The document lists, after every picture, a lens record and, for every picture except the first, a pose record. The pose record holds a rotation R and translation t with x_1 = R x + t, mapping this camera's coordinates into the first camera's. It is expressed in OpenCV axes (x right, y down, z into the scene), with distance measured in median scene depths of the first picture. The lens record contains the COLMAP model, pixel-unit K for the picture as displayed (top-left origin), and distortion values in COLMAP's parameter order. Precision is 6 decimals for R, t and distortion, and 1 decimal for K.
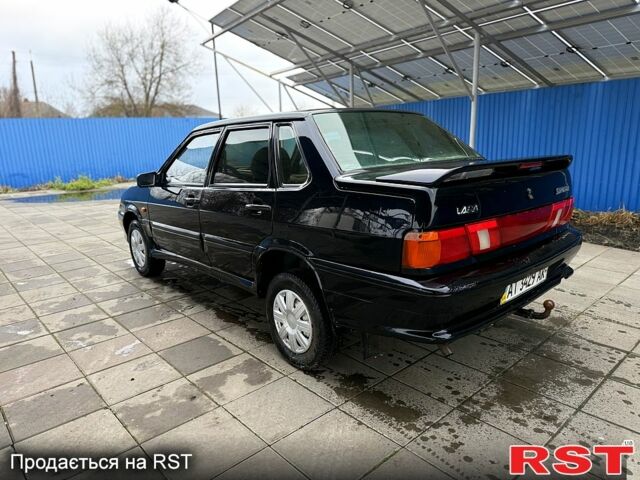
lens RADIAL K [[455.7, 0, 320.0], [0, 455.7, 240.0], [0, 0, 1]] dist [0.047934, -0.064097]
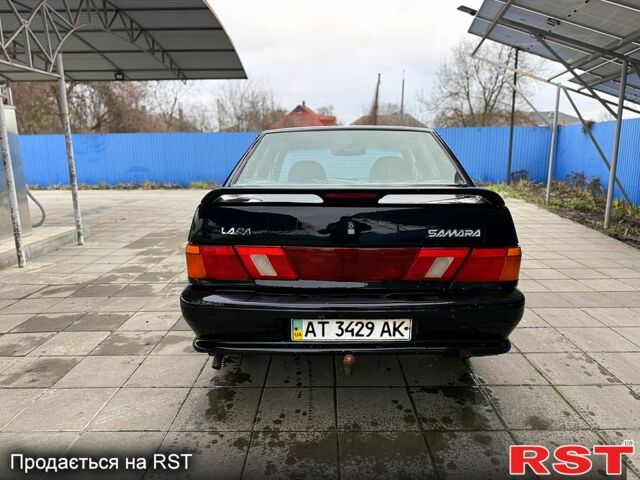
lens RADIAL K [[451.4, 0, 310.4], [0, 451.4, 233.7], [0, 0, 1]] dist [0.045922, -0.051655]
pose [[0.730617, 0.146621, -0.666859, 0.595678], [-0.164919, 0.985649, 0.036026, -0.066579], [0.662572, 0.083656, 0.744312, 0.193397]]
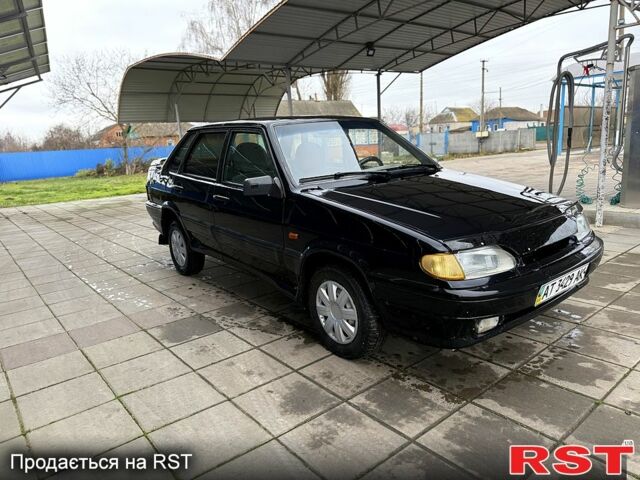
lens RADIAL K [[452.6, 0, 325.5], [0, 452.6, 239.1], [0, 0, 1]] dist [0.009902, 0.000214]
pose [[-0.995797, 0.081587, 0.041626, -0.172725], [0.091541, 0.901798, 0.422352, -0.451964], [-0.003080, 0.424387, -0.905476, 2.084616]]
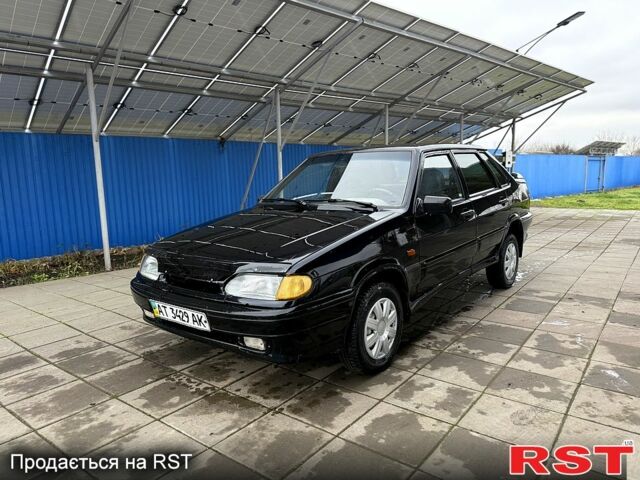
lens RADIAL K [[455.7, 0, 320.0], [0, 455.7, 240.0], [0, 0, 1]] dist [0.047934, -0.064097]
pose [[-0.189759, -0.105978, 0.976094, -1.193958], [0.251419, 0.955765, 0.152648, -0.260676], [-0.949094, 0.274375, -0.154720, 1.403713]]
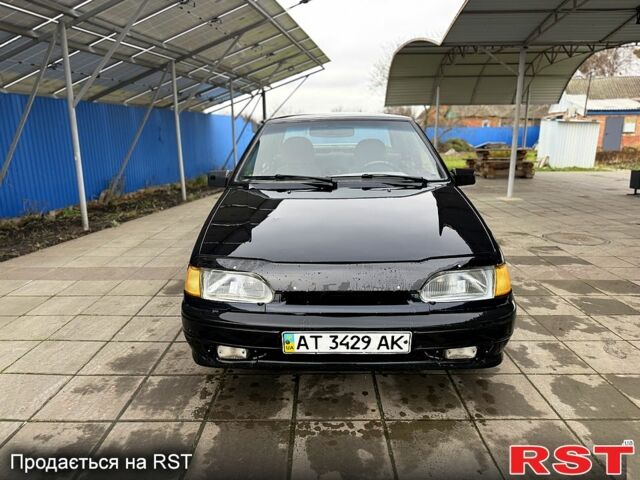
lens RADIAL K [[455.7, 0, 320.0], [0, 455.7, 240.0], [0, 0, 1]] dist [0.047934, -0.064097]
pose [[-0.750751, -0.115146, 0.650473, -0.771805], [0.177471, 0.913333, 0.366507, -0.396418], [-0.636300, 0.390596, -0.665250, 1.849832]]
